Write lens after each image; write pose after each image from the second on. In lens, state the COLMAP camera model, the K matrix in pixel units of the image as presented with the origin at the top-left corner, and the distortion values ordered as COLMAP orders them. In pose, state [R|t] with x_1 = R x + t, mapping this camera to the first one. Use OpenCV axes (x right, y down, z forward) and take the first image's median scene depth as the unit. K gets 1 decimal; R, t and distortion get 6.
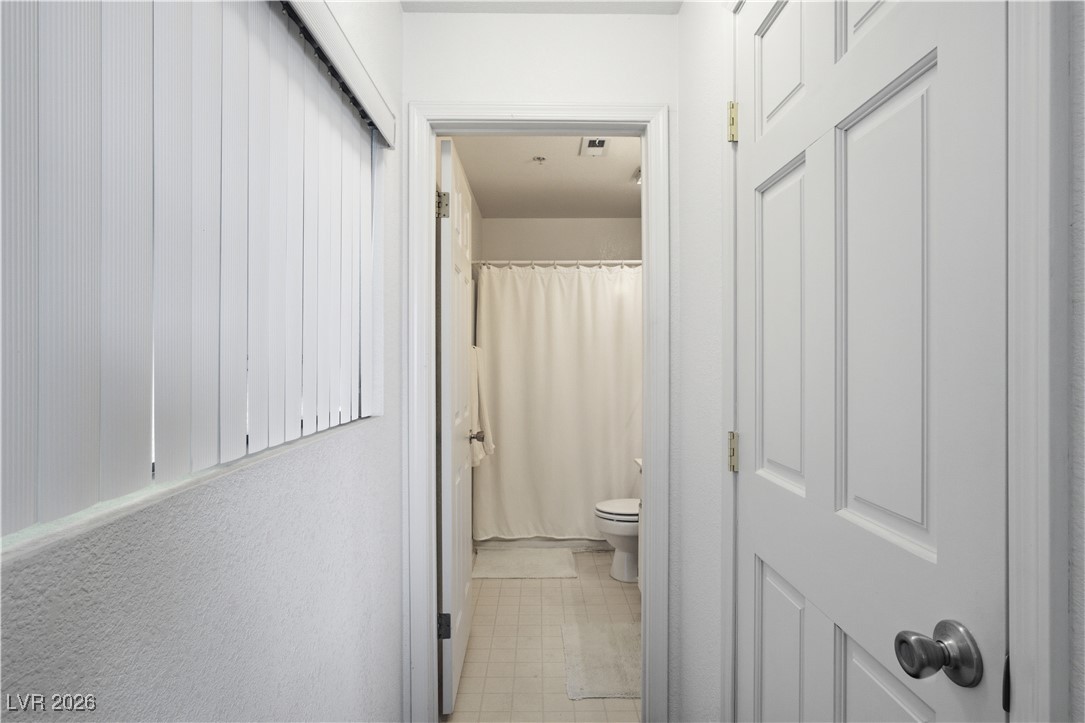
lens RADIAL K [[602.5, 0, 542.5], [0, 602.5, 361.5], [0, 0, 1]] dist [0.000005, -0.000007]
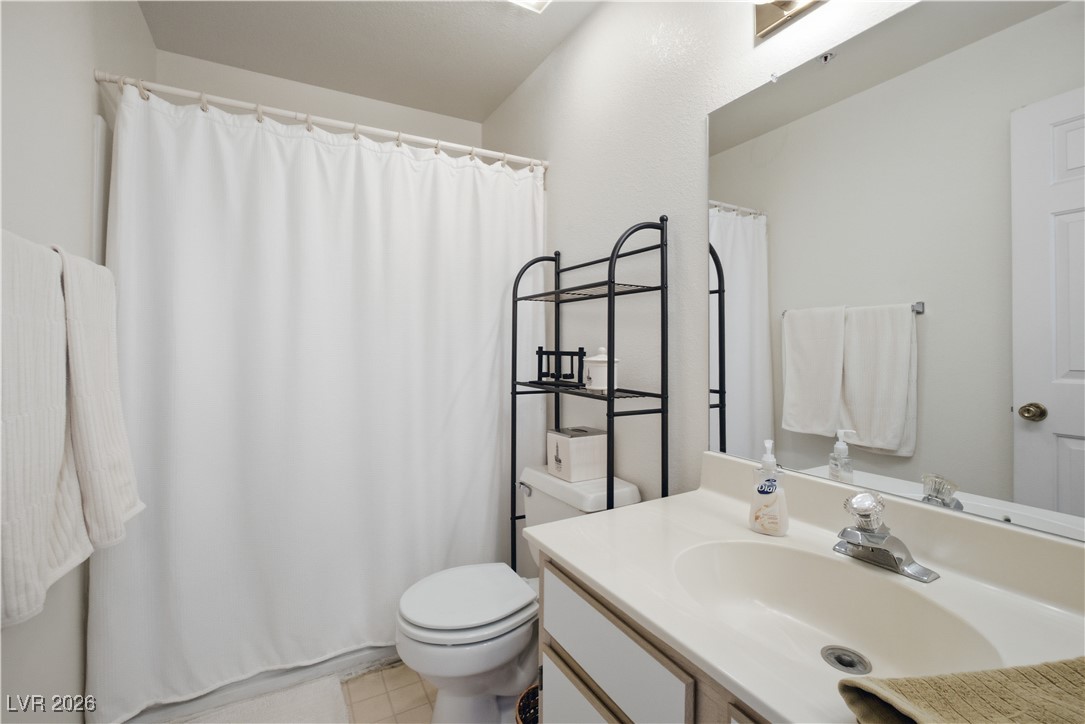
lens RADIAL K [[491.9, 0, 541.3], [0, 491.9, 335.5], [0, 0, 1]] dist [0.000271, 0.000112]
pose [[0.889327, 0.009441, 0.457174, 0.006990], [-0.002627, 0.999876, -0.015538, 0.026394], [-0.457264, 0.012618, 0.889242, 0.540381]]
